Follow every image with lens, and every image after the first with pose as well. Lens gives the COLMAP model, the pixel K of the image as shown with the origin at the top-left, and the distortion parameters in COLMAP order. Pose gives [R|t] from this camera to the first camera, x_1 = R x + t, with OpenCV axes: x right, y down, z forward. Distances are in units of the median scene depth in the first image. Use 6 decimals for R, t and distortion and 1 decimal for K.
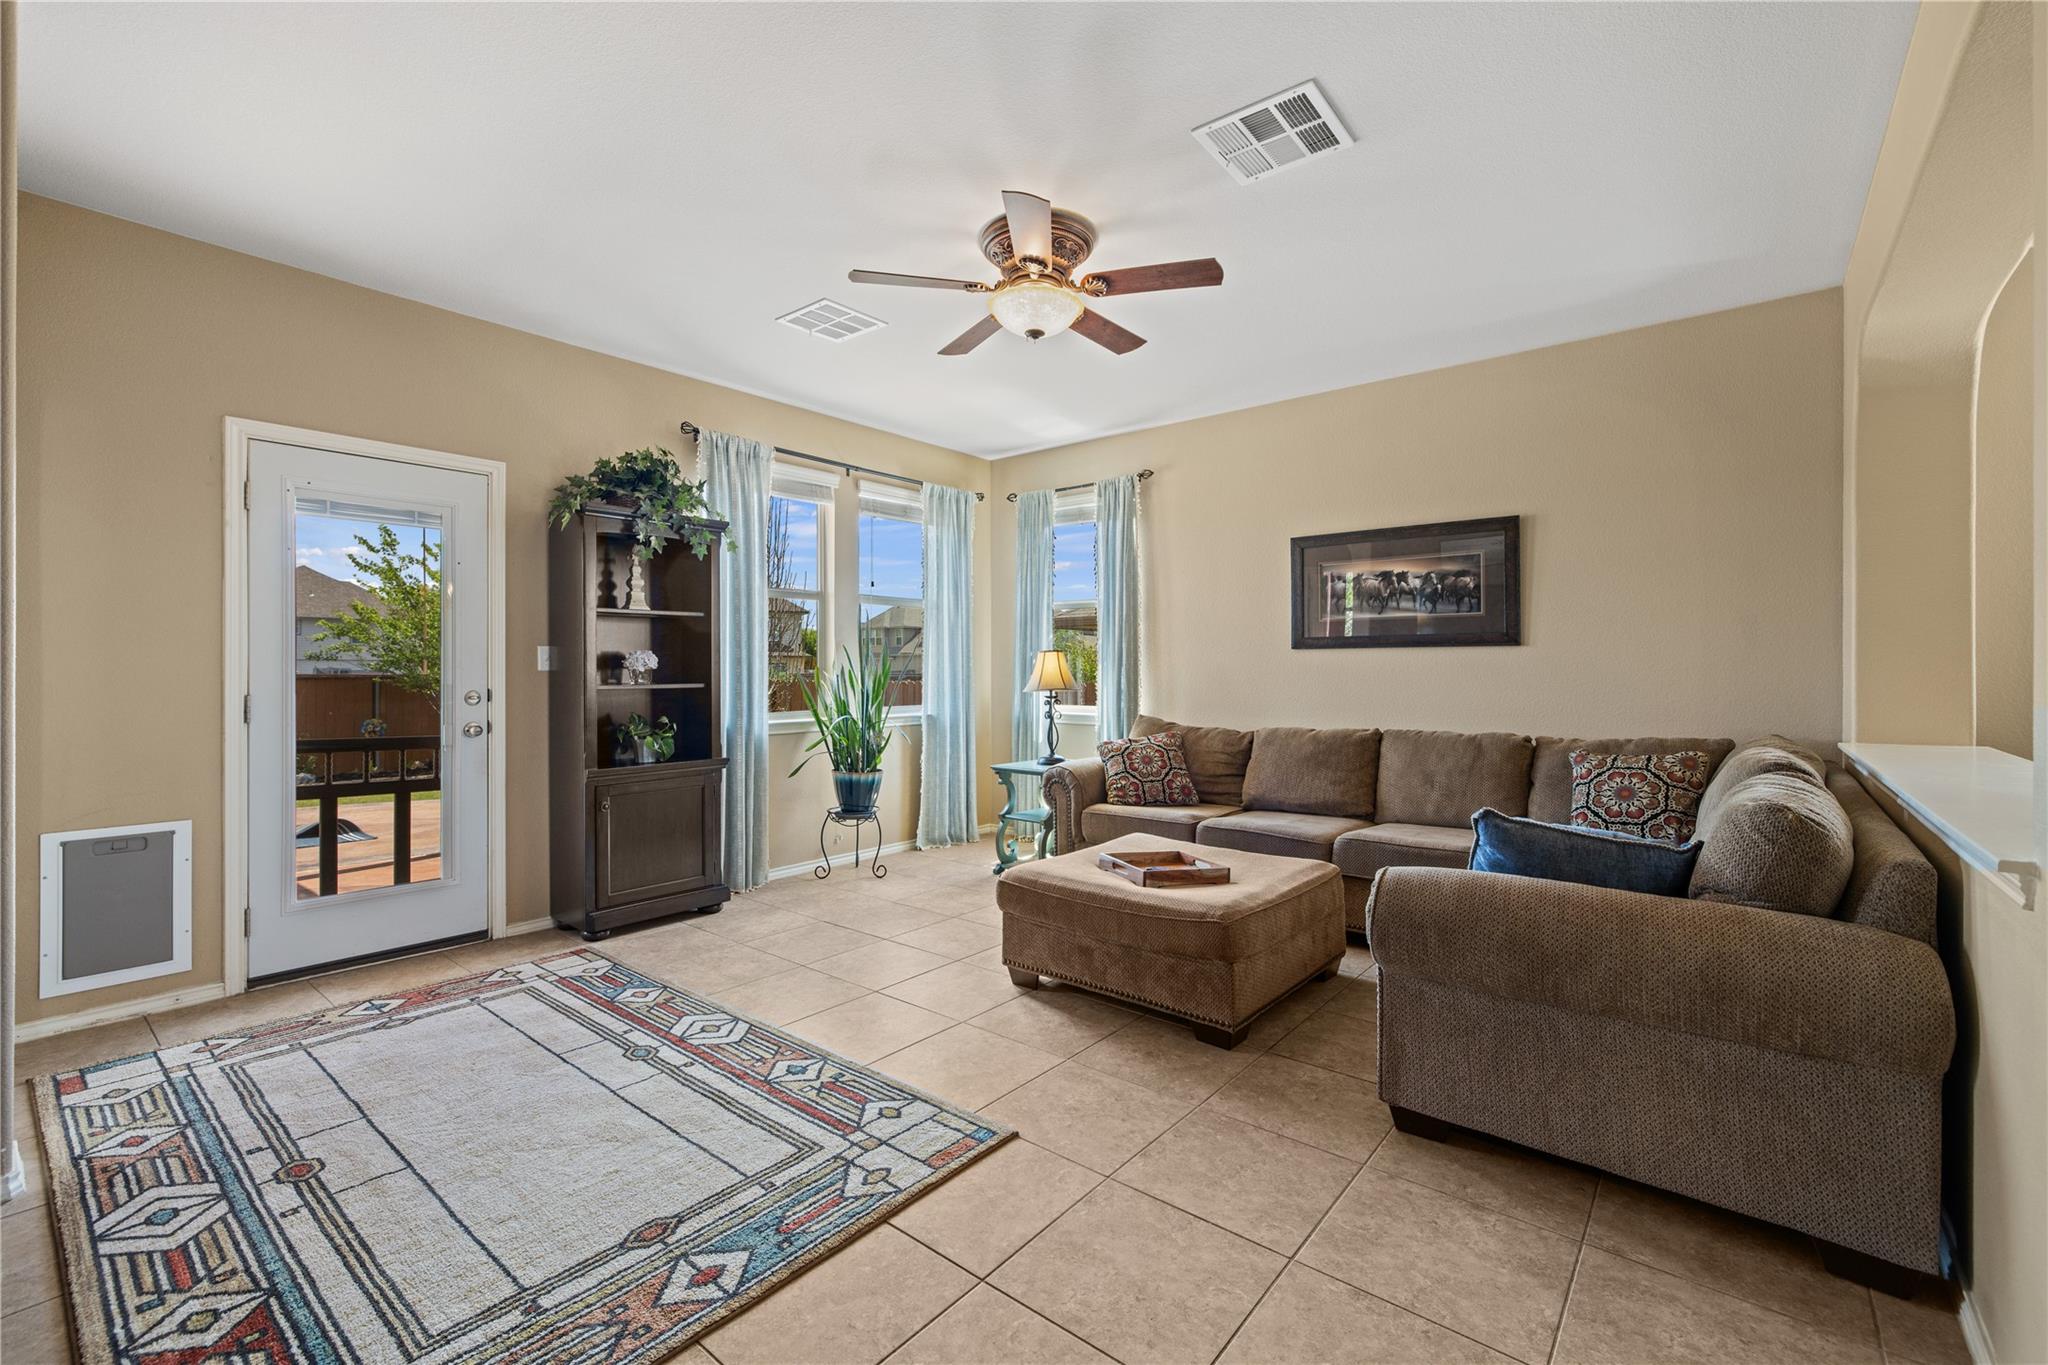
lens RADIAL K [[870.6, 0, 1016.3], [0, 870.6, 666.8], [0, 0, 1]] dist [0.001548, 0.000283]
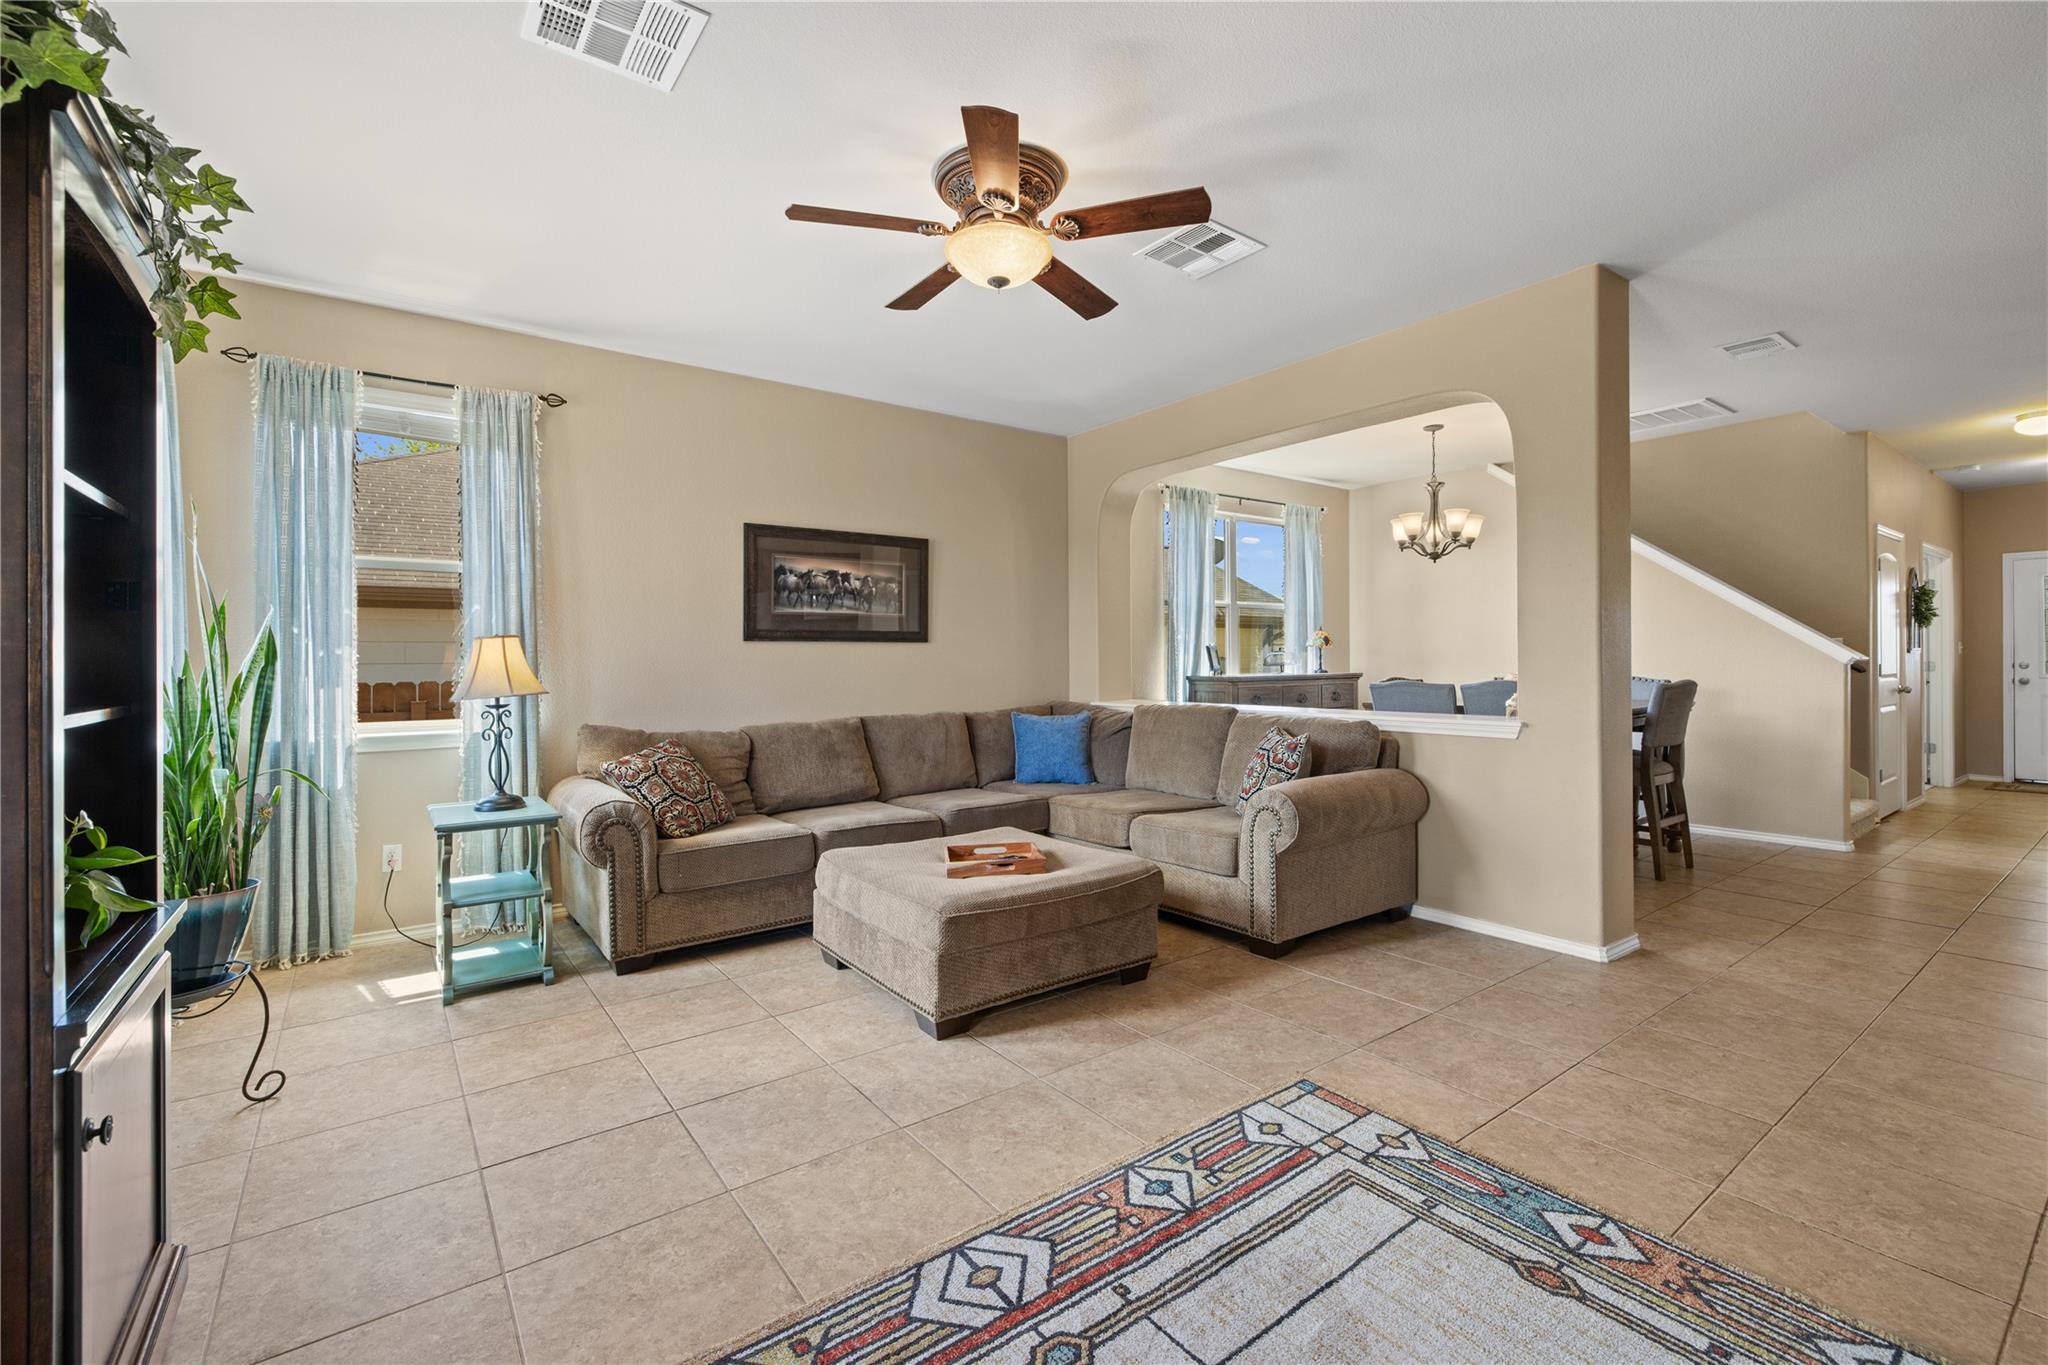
lens RADIAL K [[877.2, 0, 1016.2], [0, 877.2, 660.7], [0, 0, 1]] dist [0.000220, 0.000019]
pose [[0.241172, 0.000022, 0.970482, -0.832187], [0.004894, 0.999987, -0.001238, 0.005616], [-0.970470, 0.005048, 0.241169, 0.762603]]
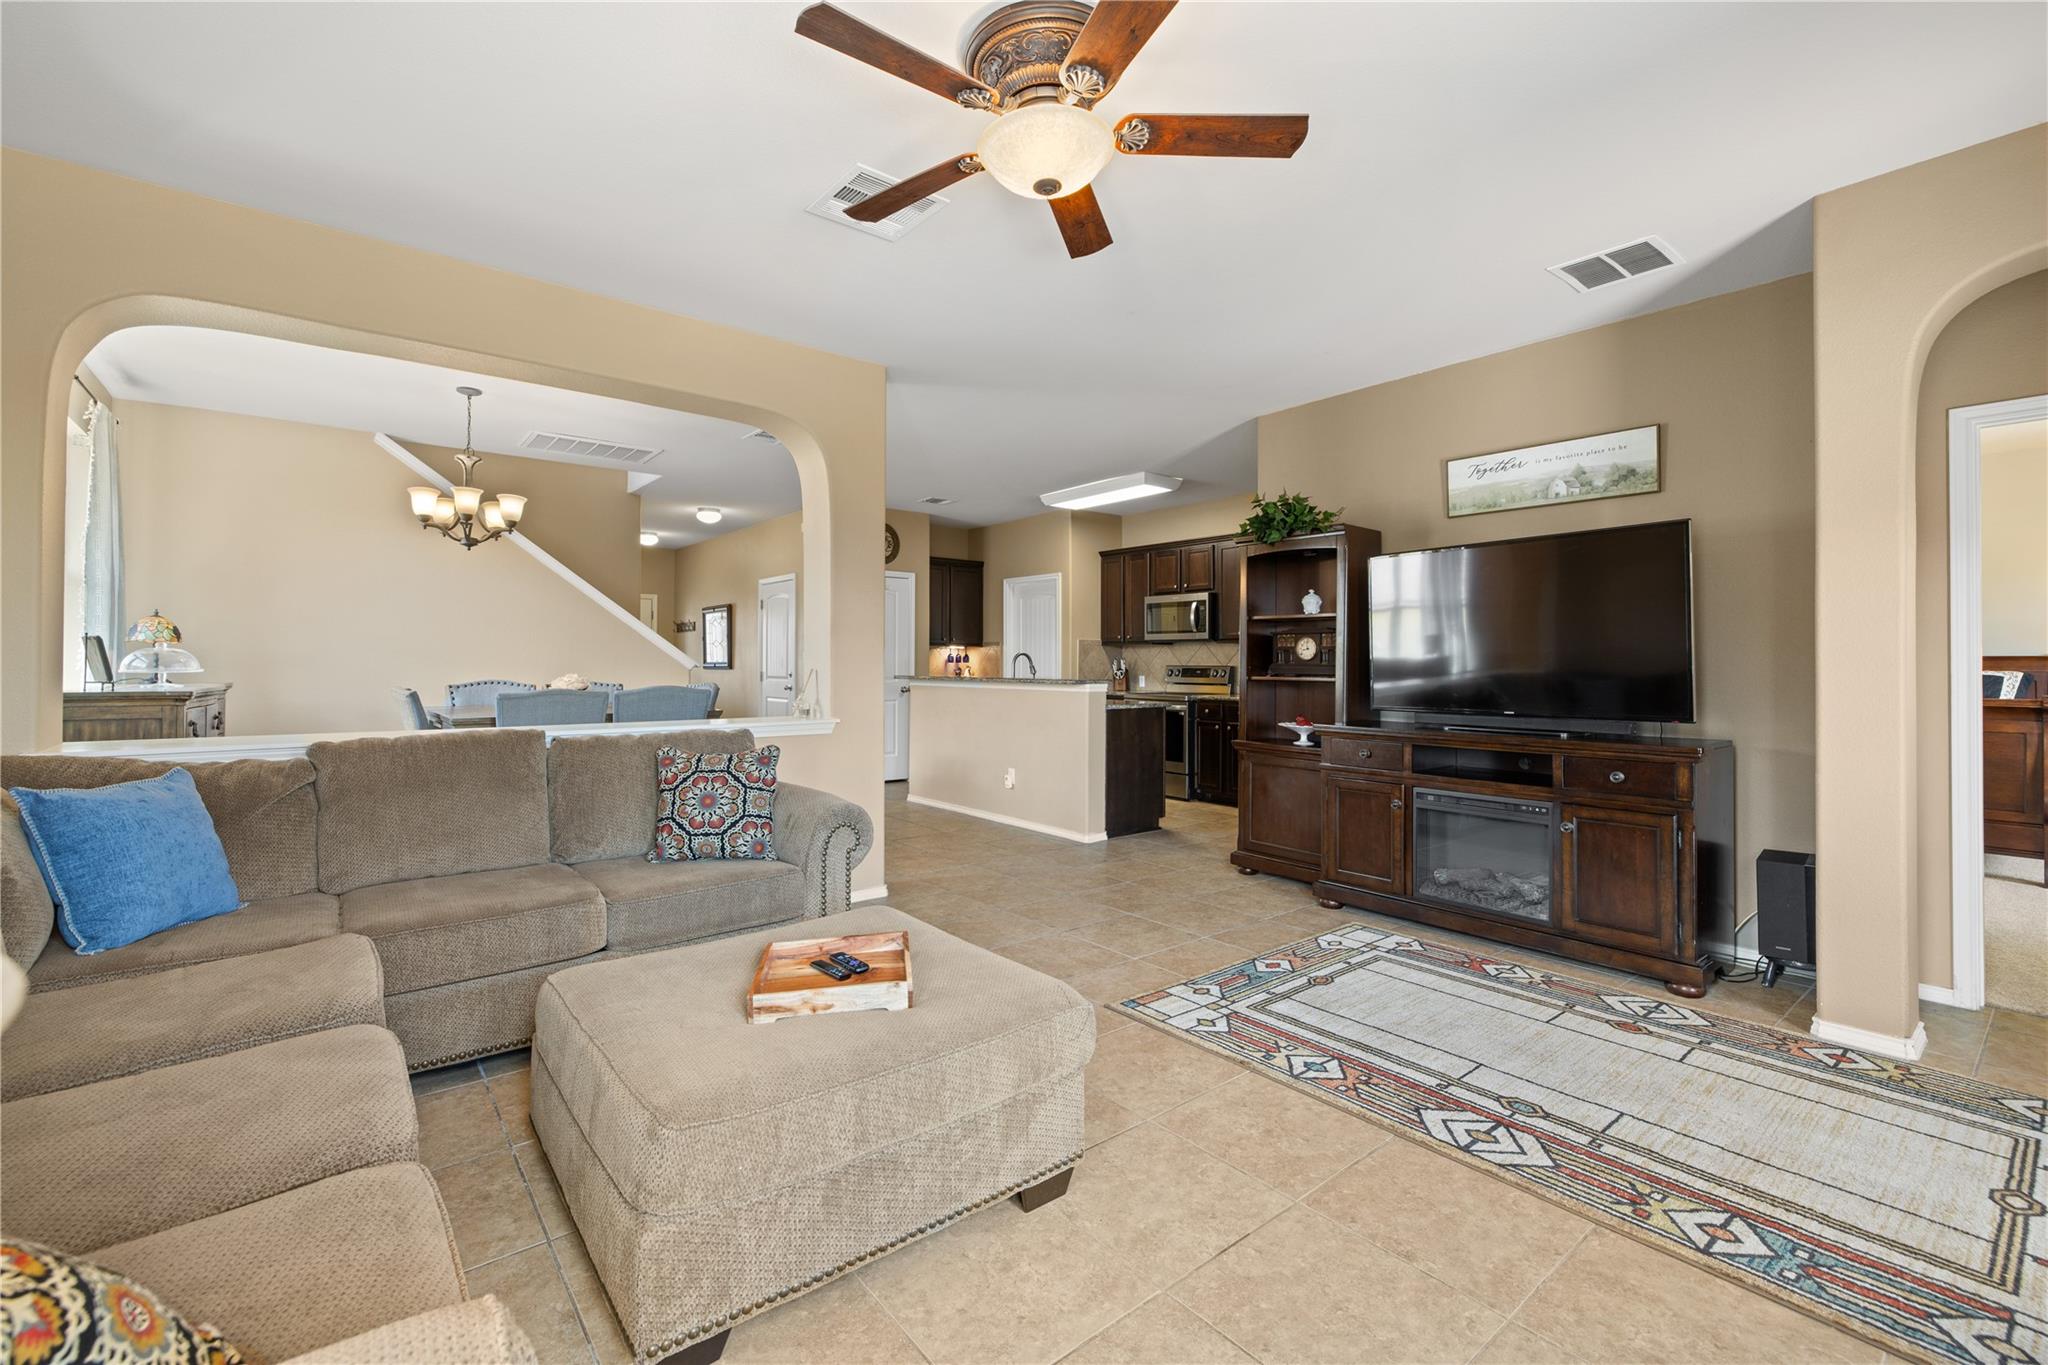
lens RADIAL K [[863.1, 0, 1017.2], [0, 863.1, 663.3], [0, 0, 1]] dist [0.001523, 0.000597]
pose [[-0.979655, -0.003330, 0.200660, -0.093707], [-0.004137, 0.999985, -0.003602, 0.005574], [-0.200645, -0.004358, -0.979654, 1.662686]]
